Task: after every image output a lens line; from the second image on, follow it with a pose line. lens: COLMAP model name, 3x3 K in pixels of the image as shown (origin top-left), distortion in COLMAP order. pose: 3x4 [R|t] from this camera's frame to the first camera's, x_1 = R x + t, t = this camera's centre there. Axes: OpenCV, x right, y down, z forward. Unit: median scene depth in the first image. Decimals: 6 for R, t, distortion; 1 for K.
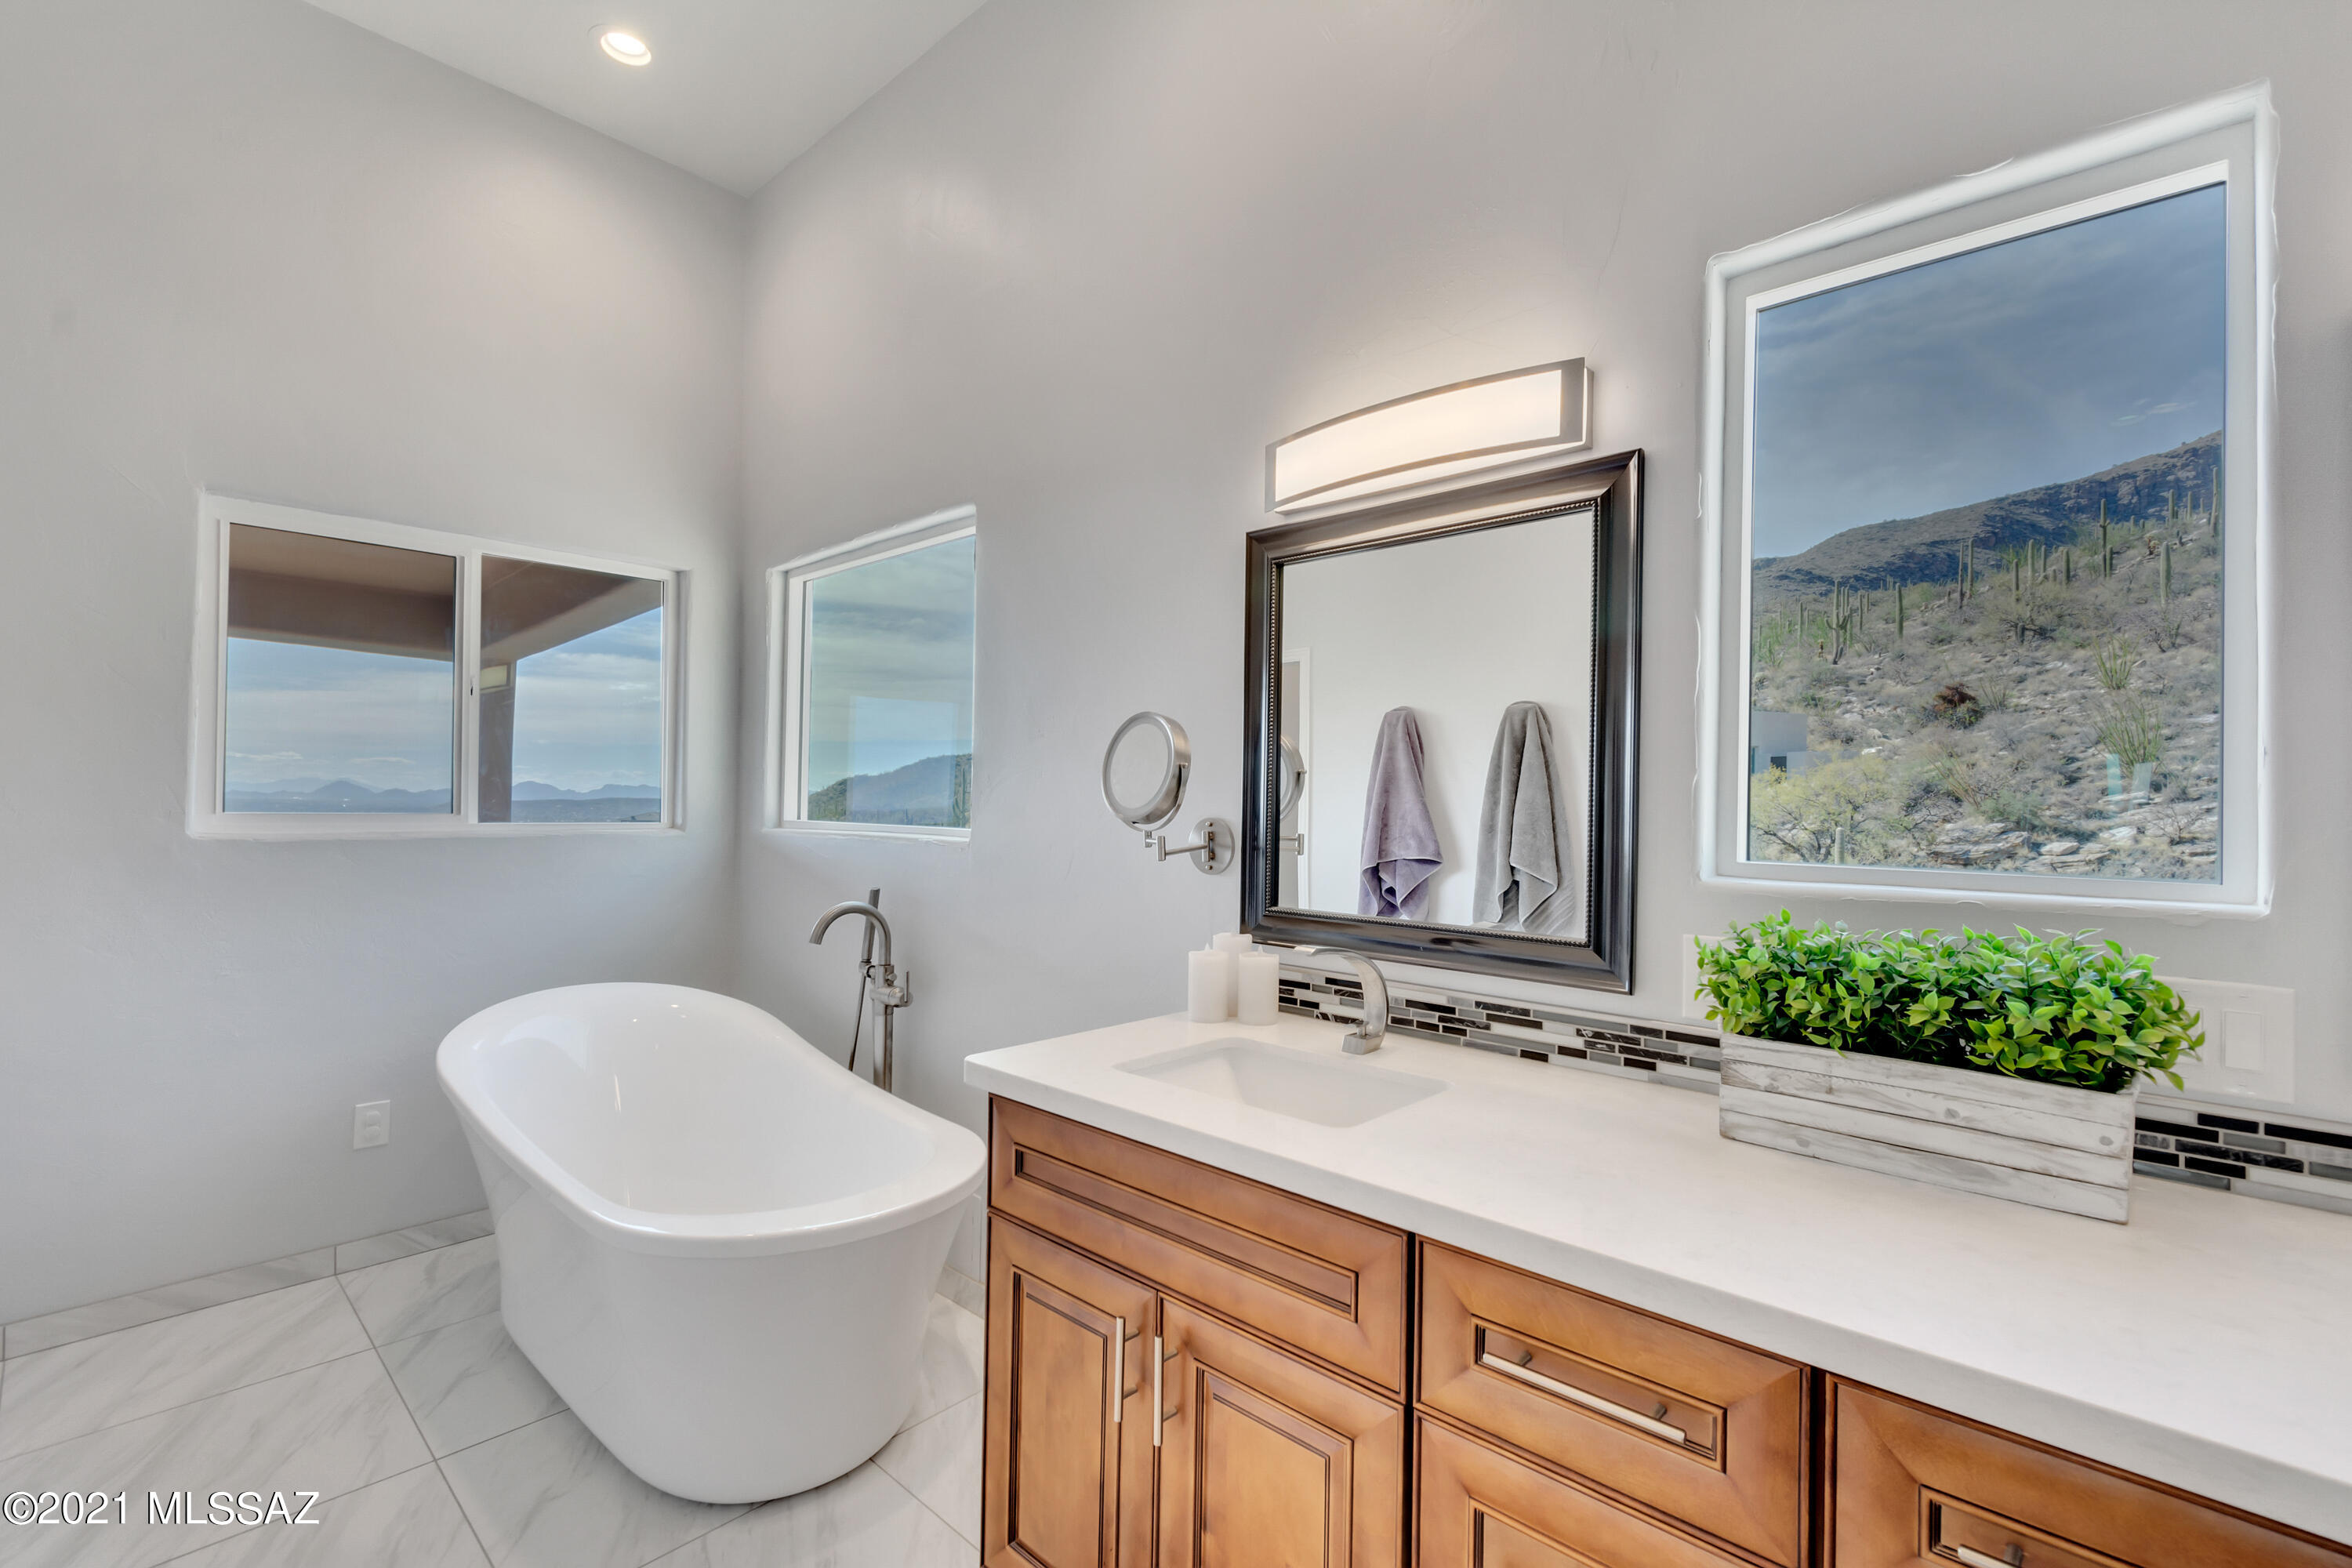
lens RADIAL K [[1075.2, 0, 1174.7], [0, 1075.2, 783.0], [0, 0, 1]] dist [0.006925, -0.002280]
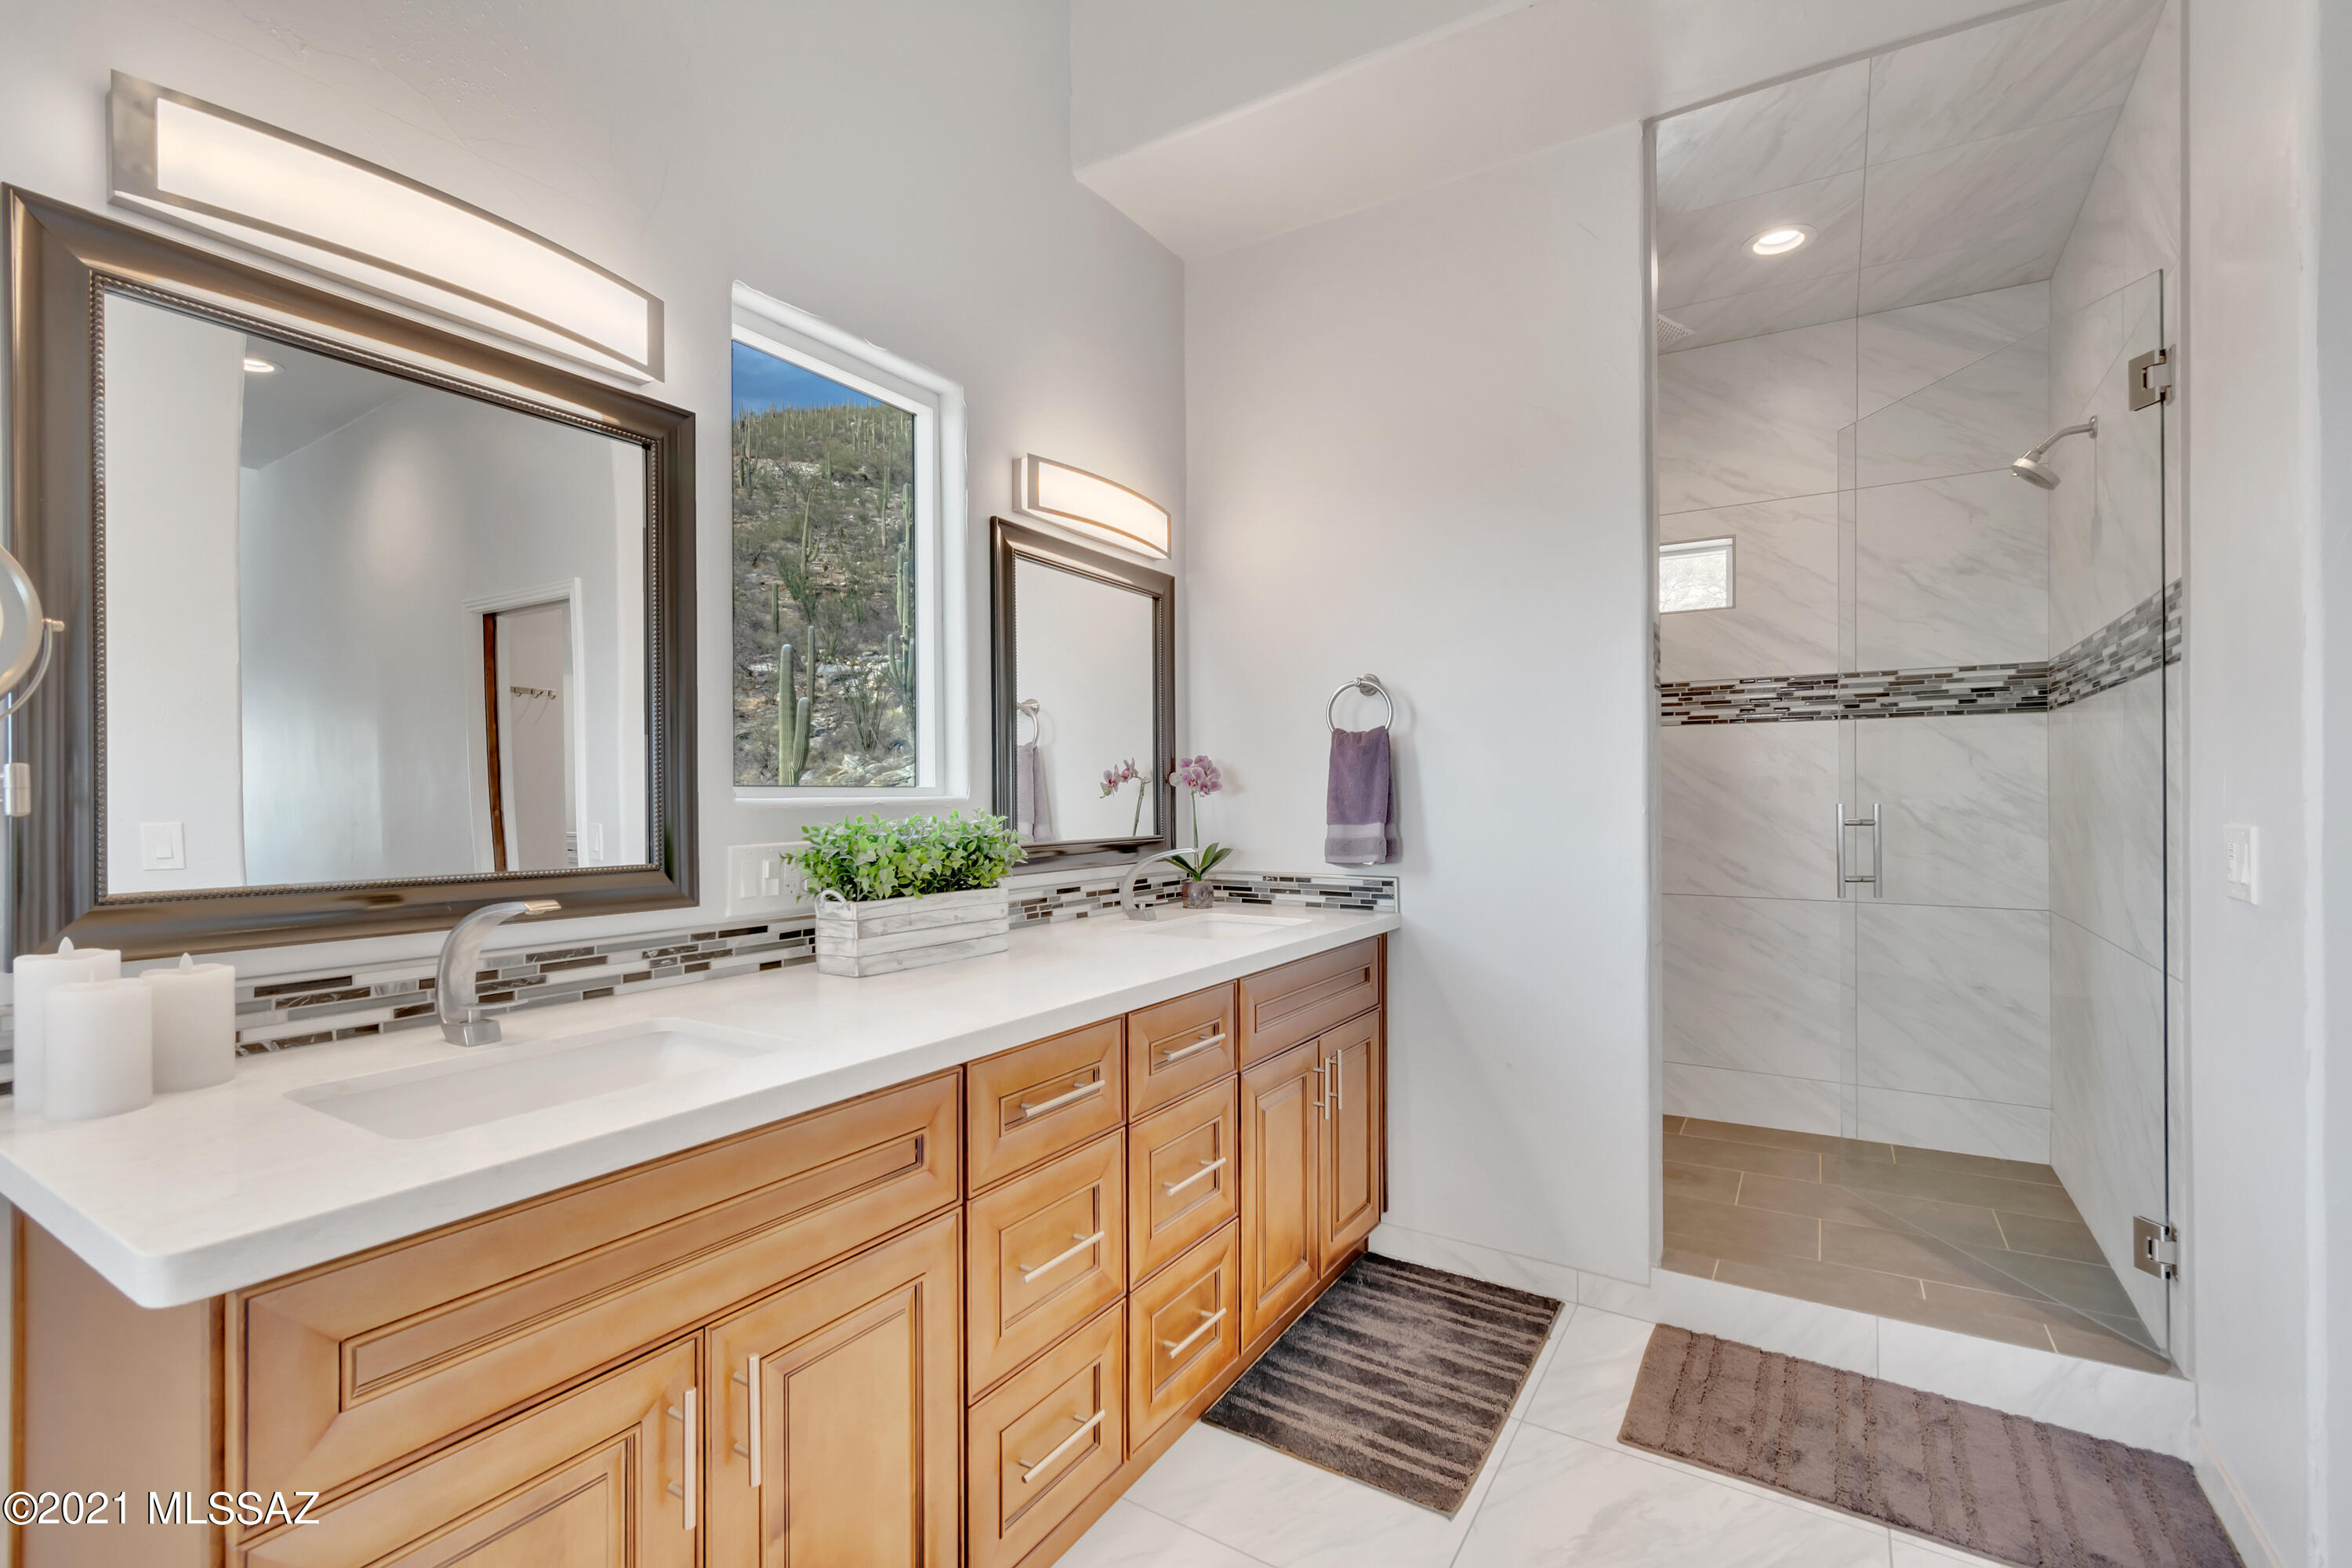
lens RADIAL K [[1075.2, 0, 1181.6], [0, 1075.2, 805.8], [0, 0, 1]] dist [0.006925, -0.002280]
pose [[-0.214114, -0.018700, 0.976630, -0.738837], [-0.010296, 0.999804, 0.016887, 0.066720], [-0.976754, -0.006440, -0.214265, 0.722956]]
